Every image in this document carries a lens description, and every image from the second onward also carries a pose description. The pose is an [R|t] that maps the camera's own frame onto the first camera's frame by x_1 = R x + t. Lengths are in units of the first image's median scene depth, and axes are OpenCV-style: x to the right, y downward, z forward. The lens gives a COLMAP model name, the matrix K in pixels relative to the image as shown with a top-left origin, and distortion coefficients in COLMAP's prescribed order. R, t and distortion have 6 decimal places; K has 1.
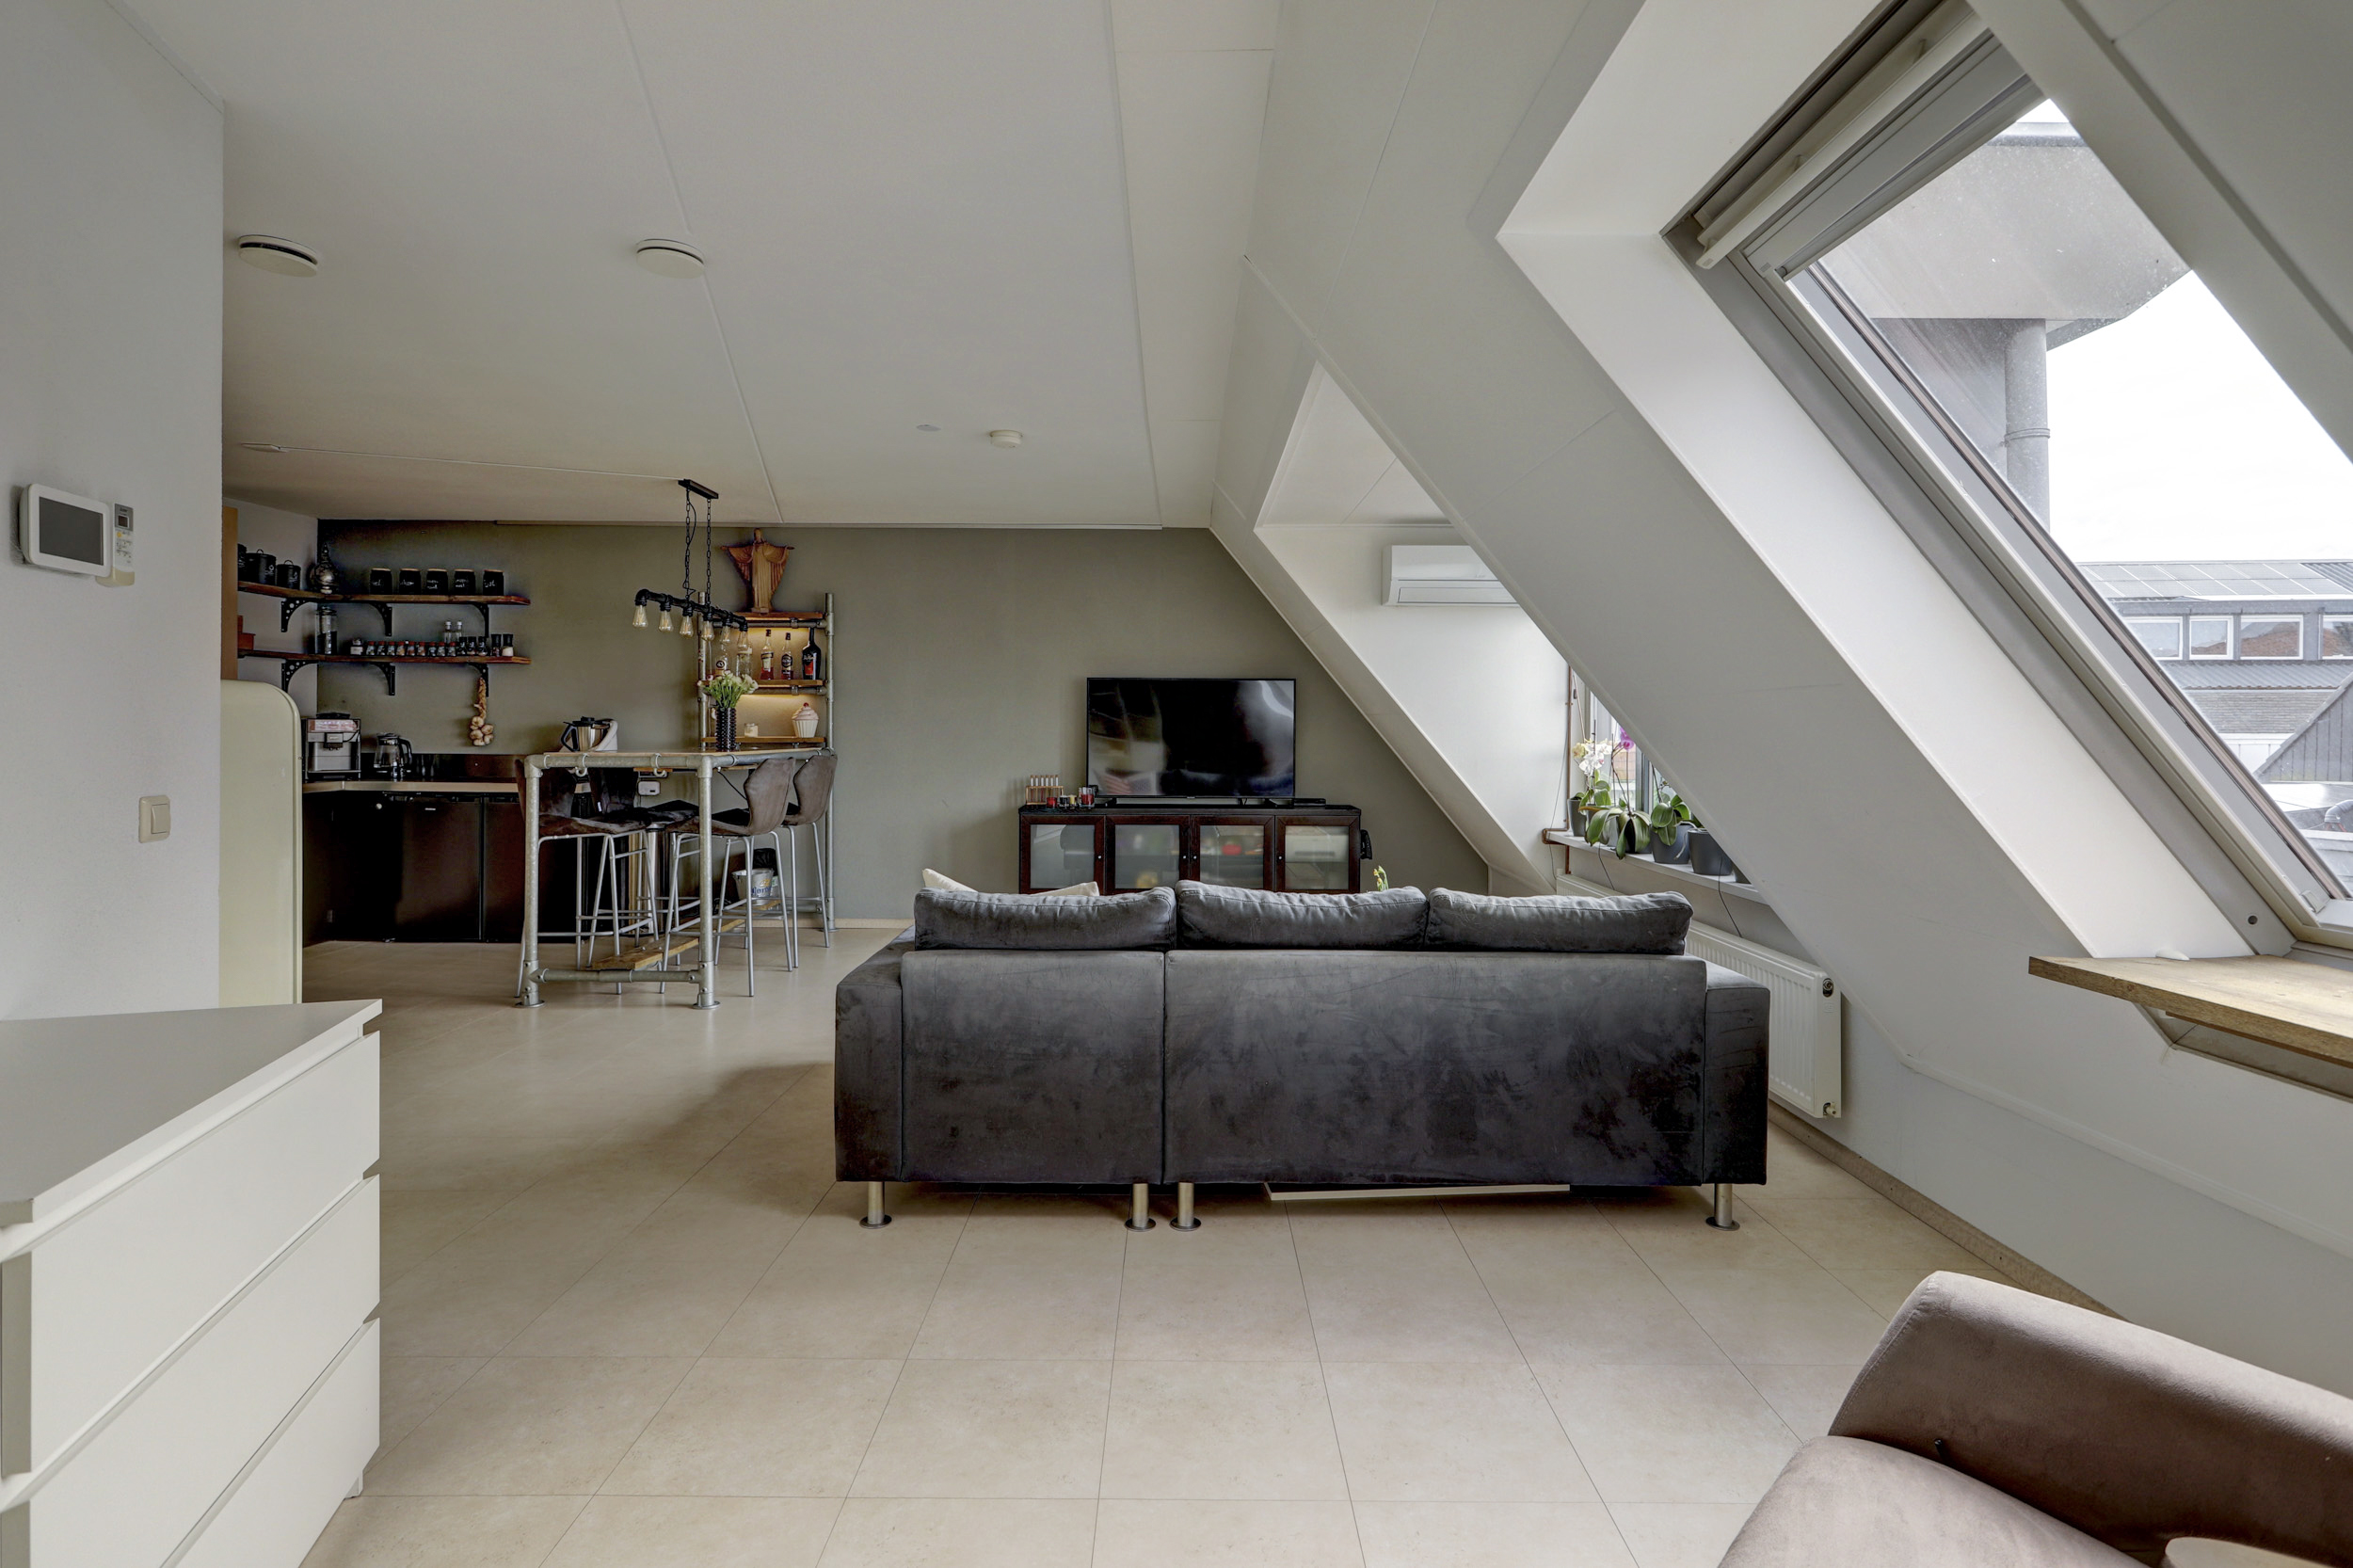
lens RADIAL K [[1138.9, 0, 1181.1], [0, 1138.9, 727.4], [0, 0, 1]] dist [-0.001227, -0.000042]
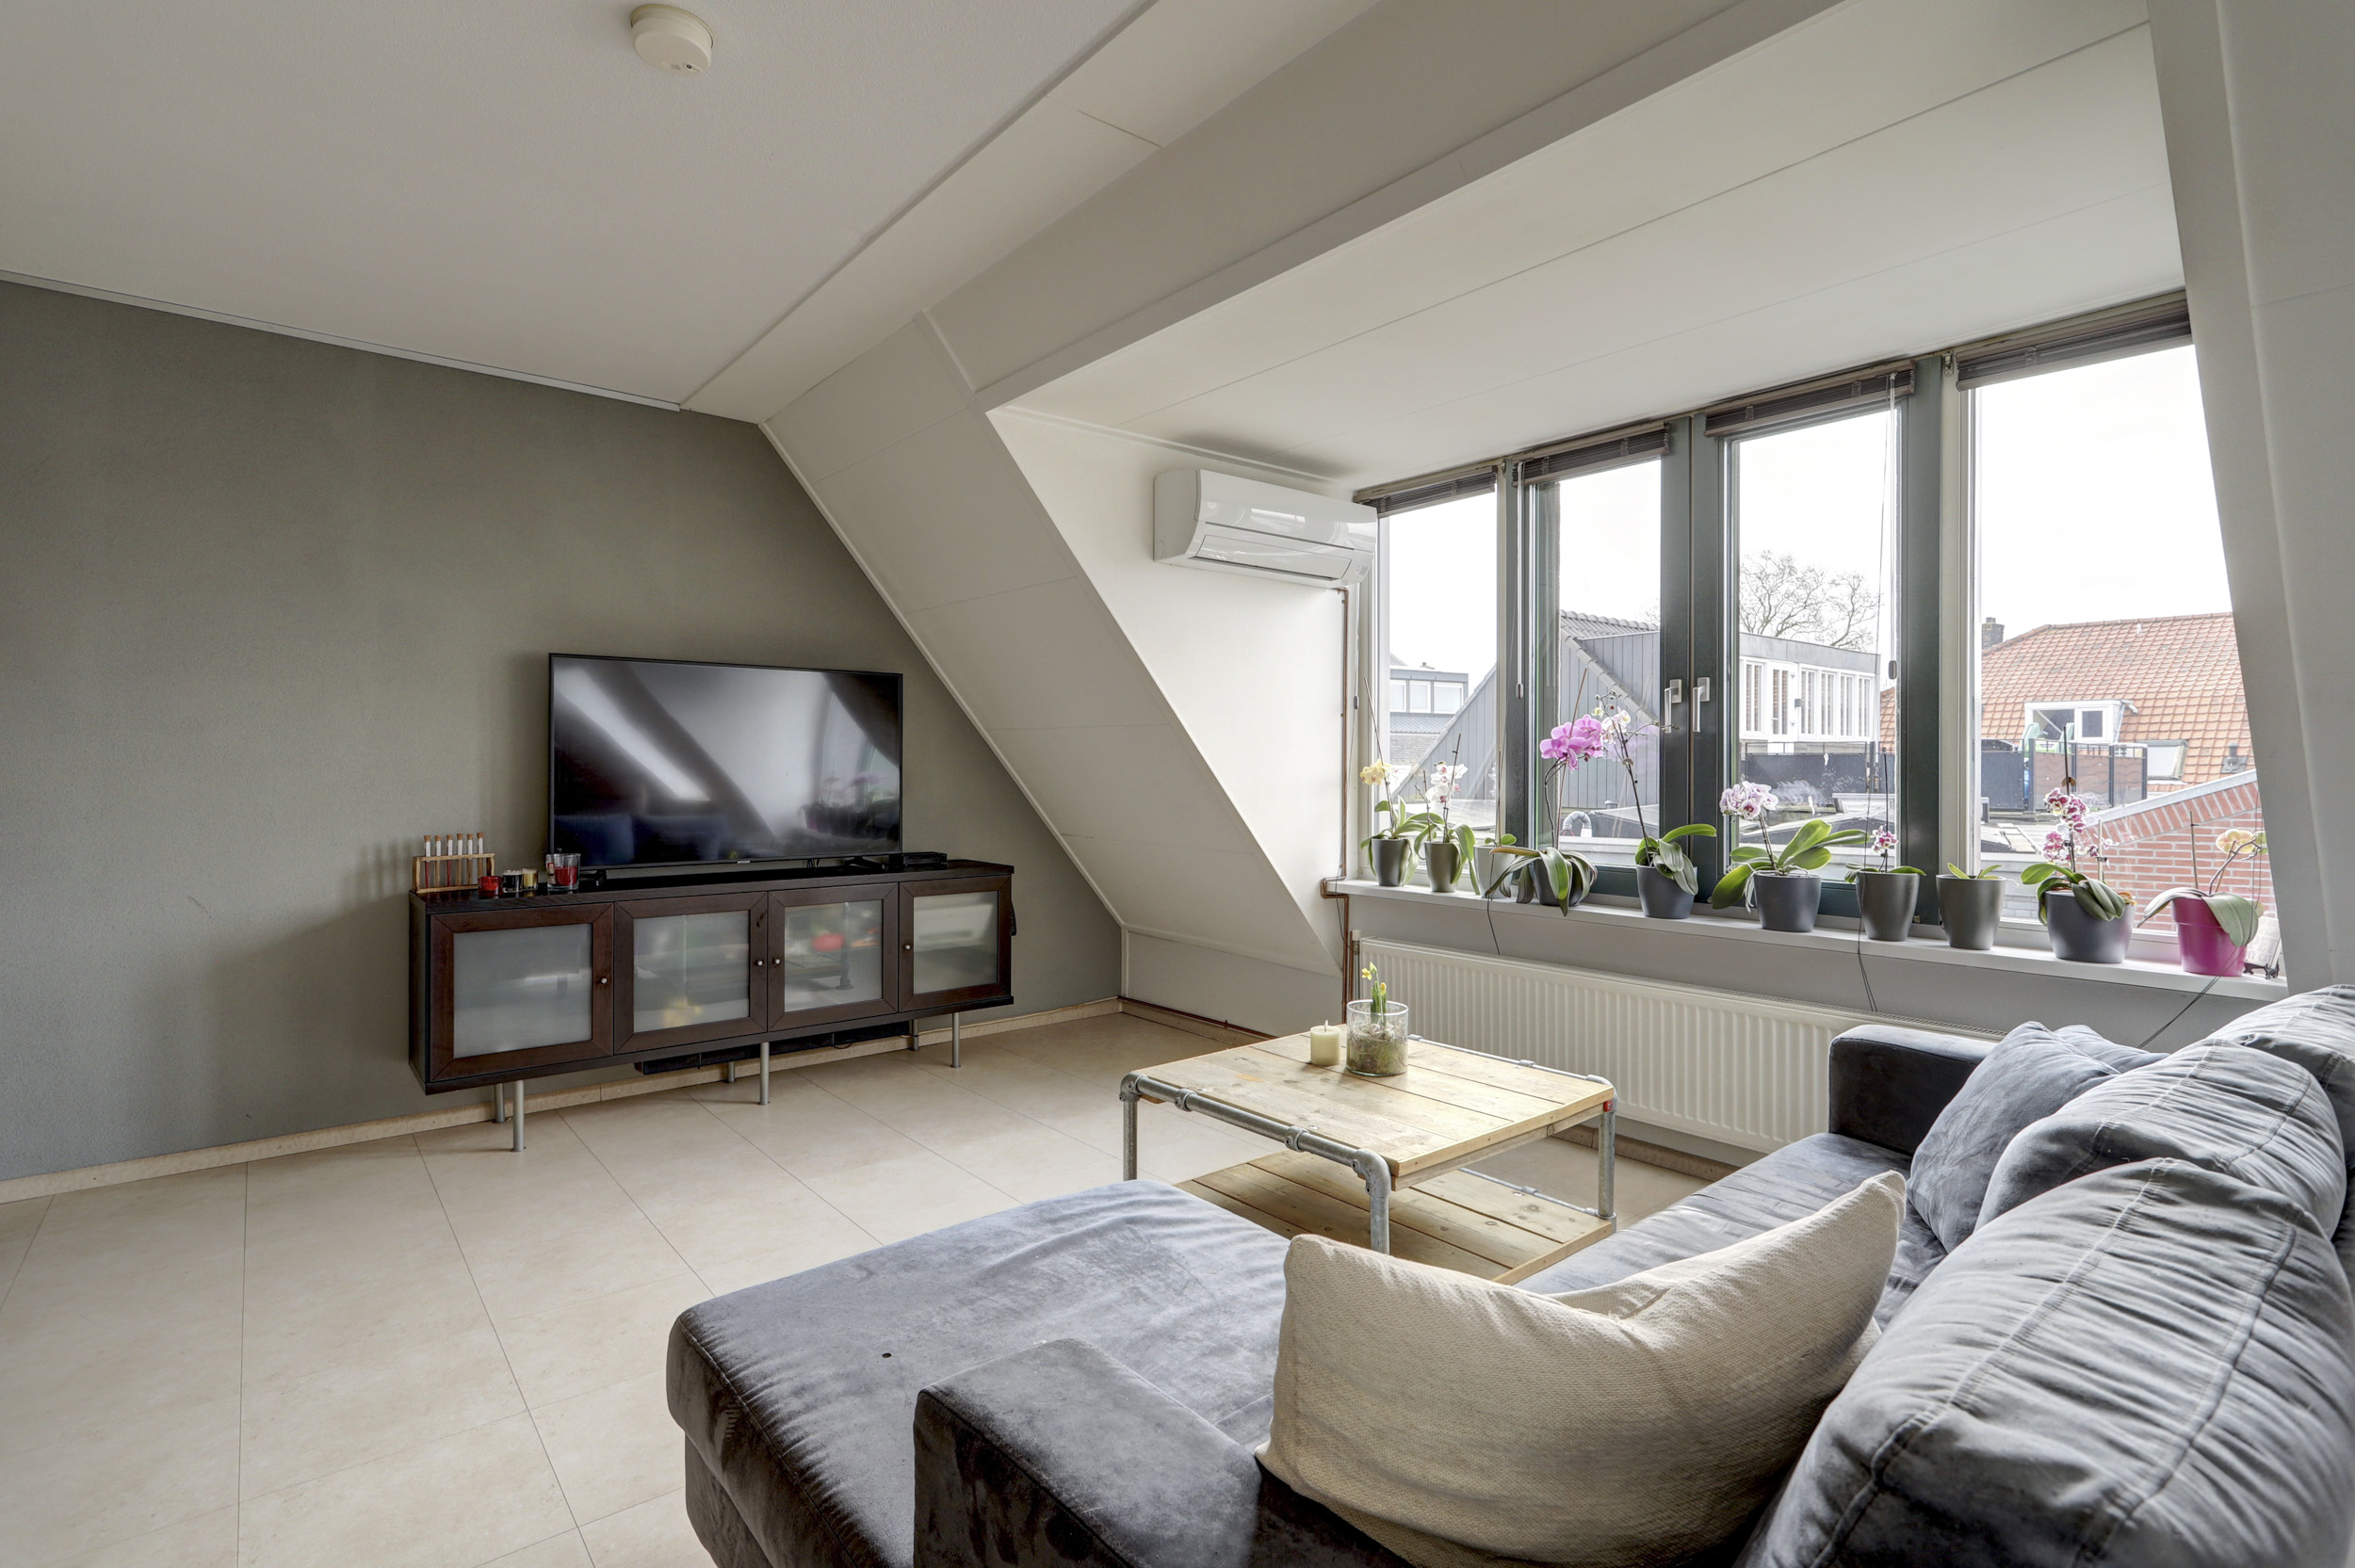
lens RADIAL K [[1129.0, 0, 1174.2], [0, 1129.0, 770.3], [0, 0, 1]] dist [-0.003577, 0.000357]
pose [[0.777674, -0.002952, 0.628661, -0.192666], [0.001638, 0.999995, 0.002670, 0.011799], [-0.628666, -0.001047, 0.777675, 0.398564]]
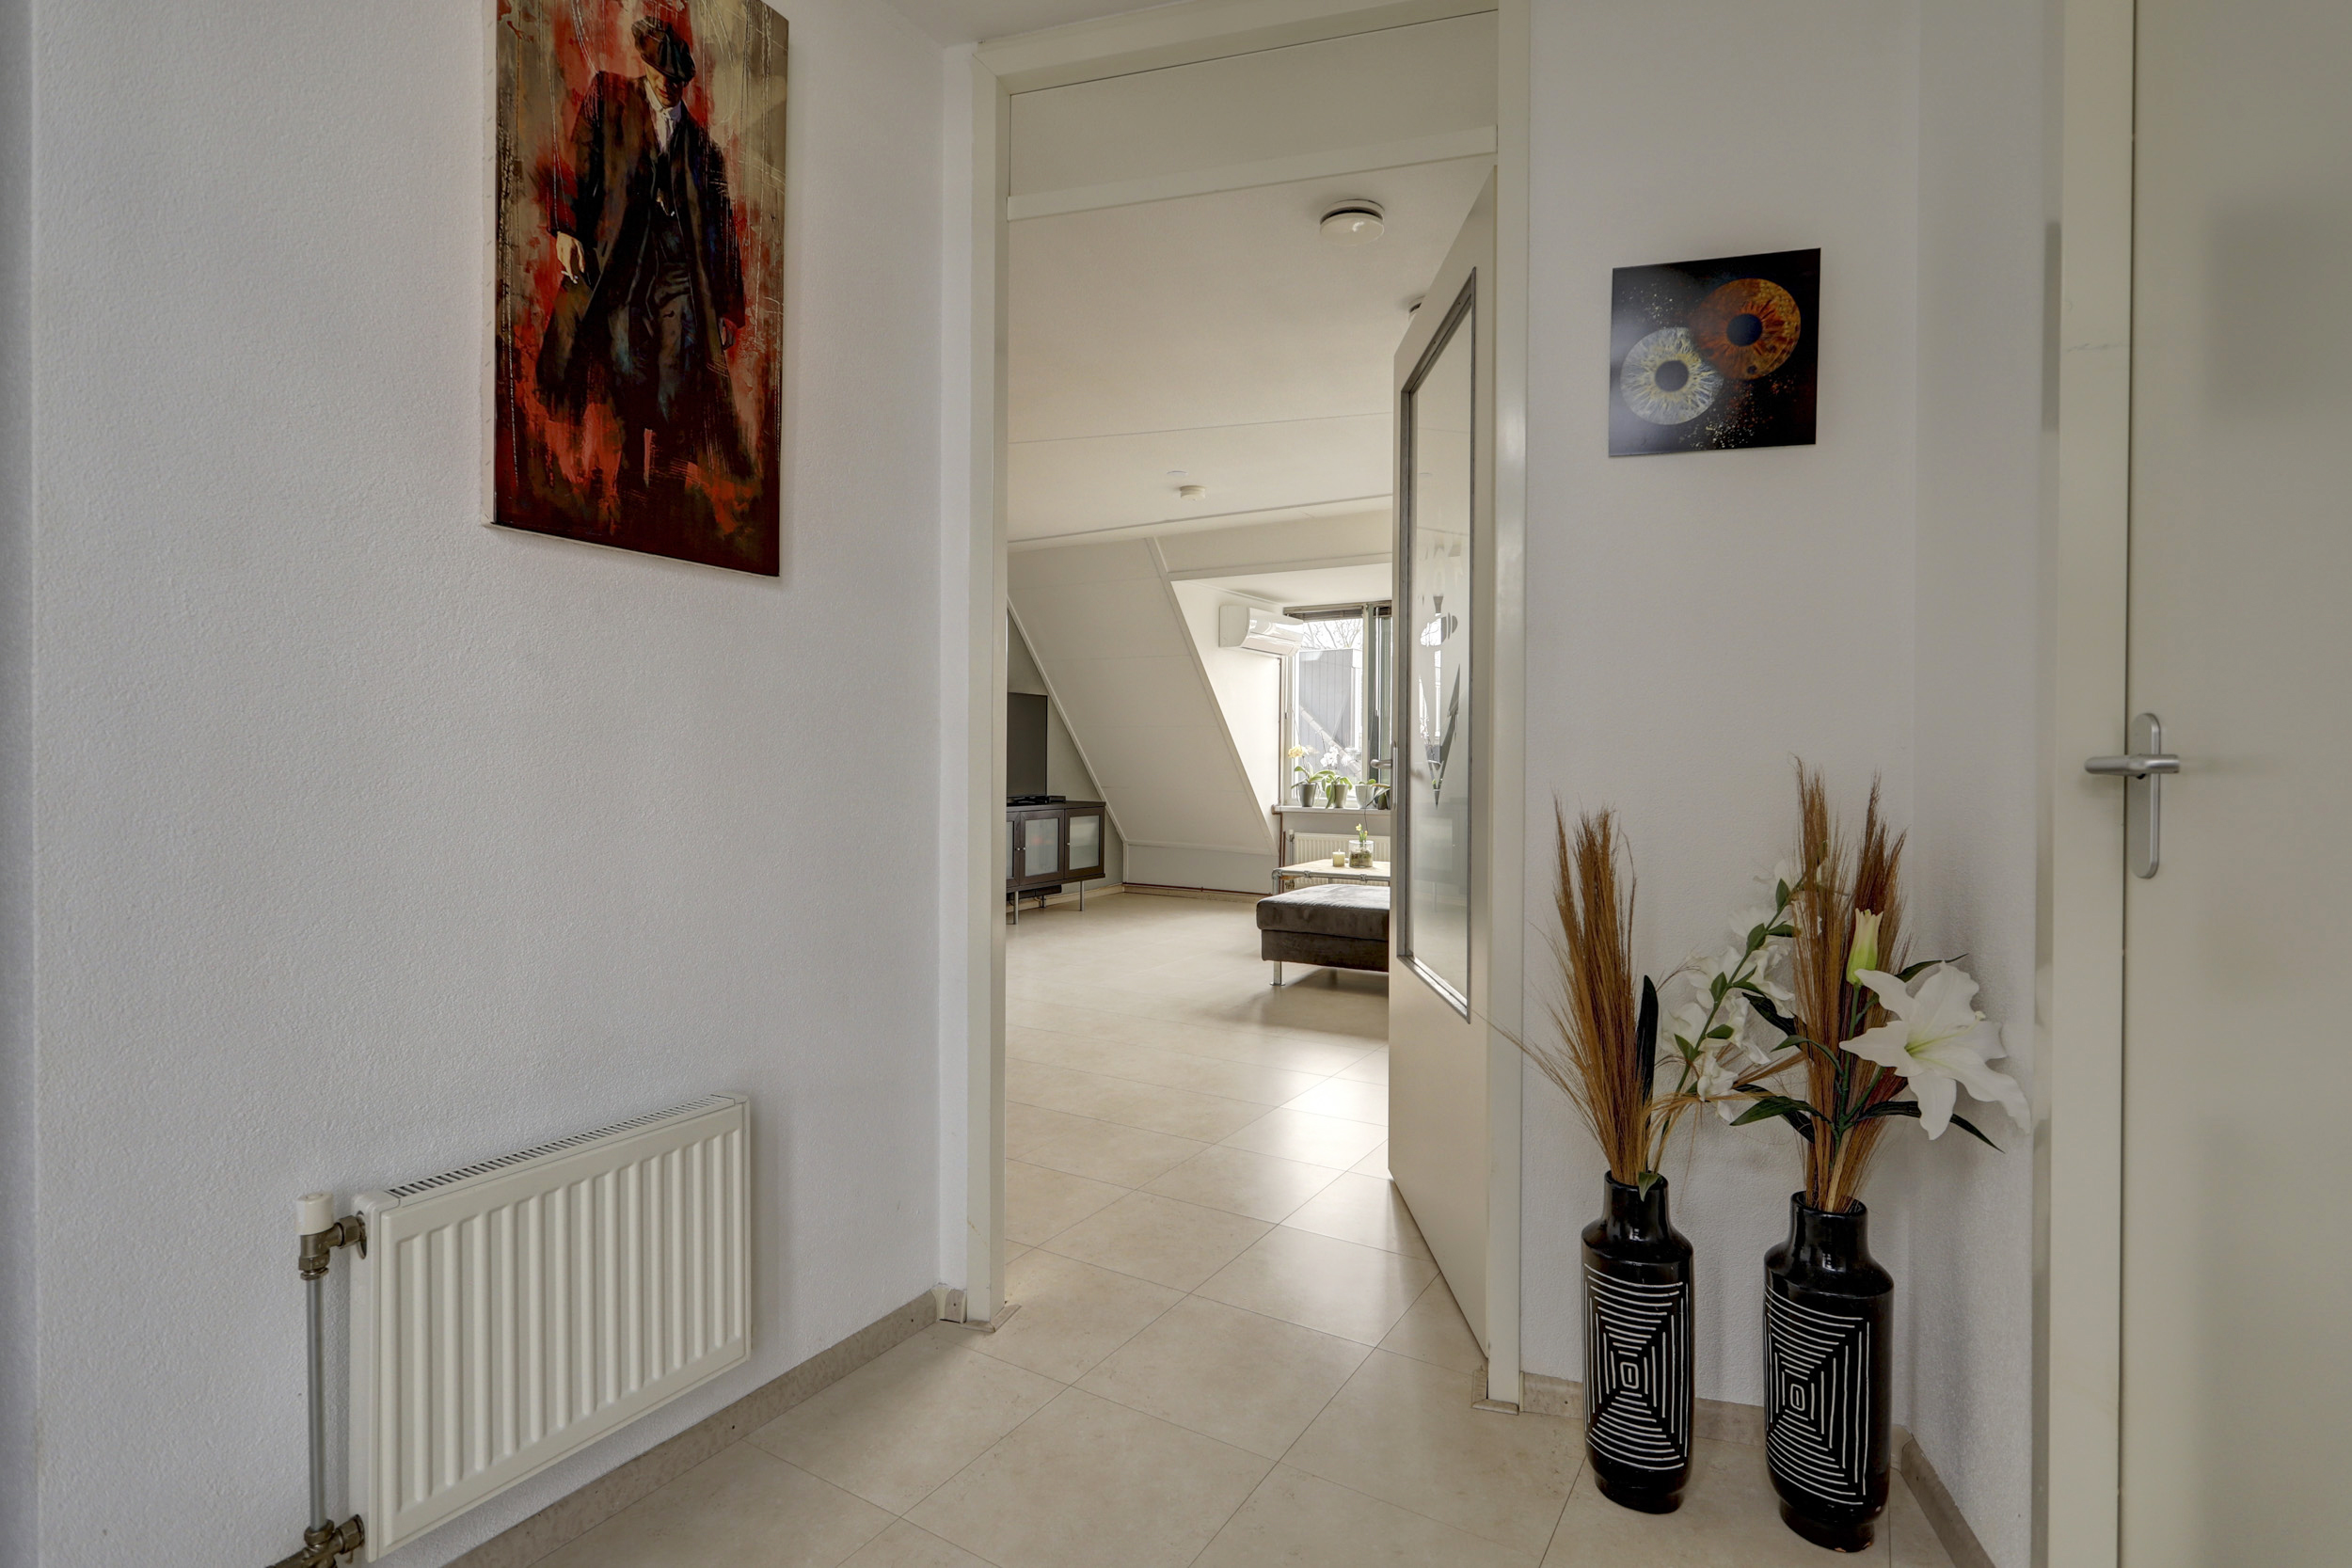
lens RADIAL K [[1127.6, 0, 1172.7], [0, 1127.6, 770.3], [0, 0, 1]] dist [-0.003577, 0.000357]
pose [[0.516578, -0.017735, 0.856056, -0.857333], [0.001505, 0.999803, 0.019805, 0.010946], [-0.856239, -0.008942, 0.516503, 0.285632]]
